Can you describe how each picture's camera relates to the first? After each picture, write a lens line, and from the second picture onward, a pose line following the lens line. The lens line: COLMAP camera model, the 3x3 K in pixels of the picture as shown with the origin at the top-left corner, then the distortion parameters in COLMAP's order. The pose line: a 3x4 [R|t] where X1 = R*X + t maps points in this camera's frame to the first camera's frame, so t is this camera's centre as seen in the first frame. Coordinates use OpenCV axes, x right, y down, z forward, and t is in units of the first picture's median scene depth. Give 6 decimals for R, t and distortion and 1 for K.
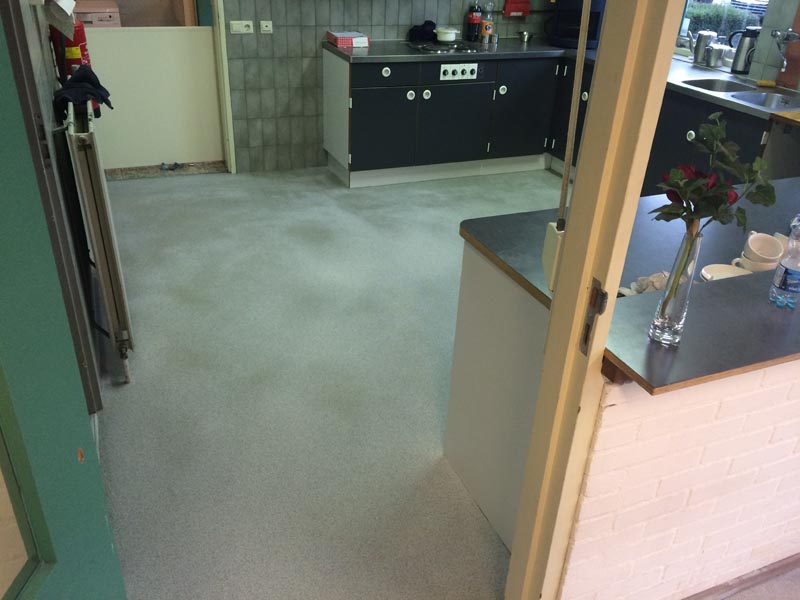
lens RADIAL K [[684.4, 0, 395.9], [0, 684.4, 296.6], [0, 0, 1]] dist [0.093888, -0.130246]
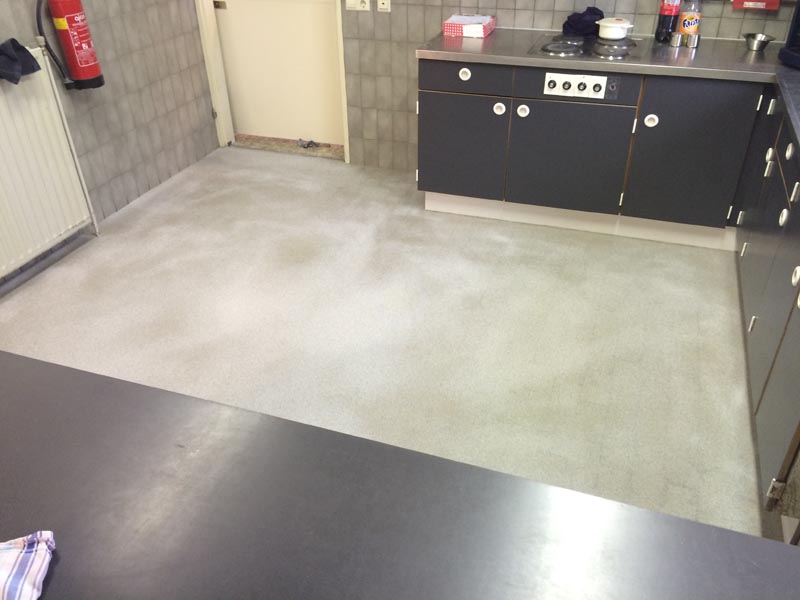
lens RADIAL K [[684.4, 0, 395.9], [0, 684.4, 296.6], [0, 0, 1]] dist [0.093888, -0.130246]
pose [[0.733783, 0.316039, -0.601400, 0.440647], [-0.280602, 0.947165, 0.155371, -0.180507], [0.618729, 0.054746, 0.783695, 0.351727]]
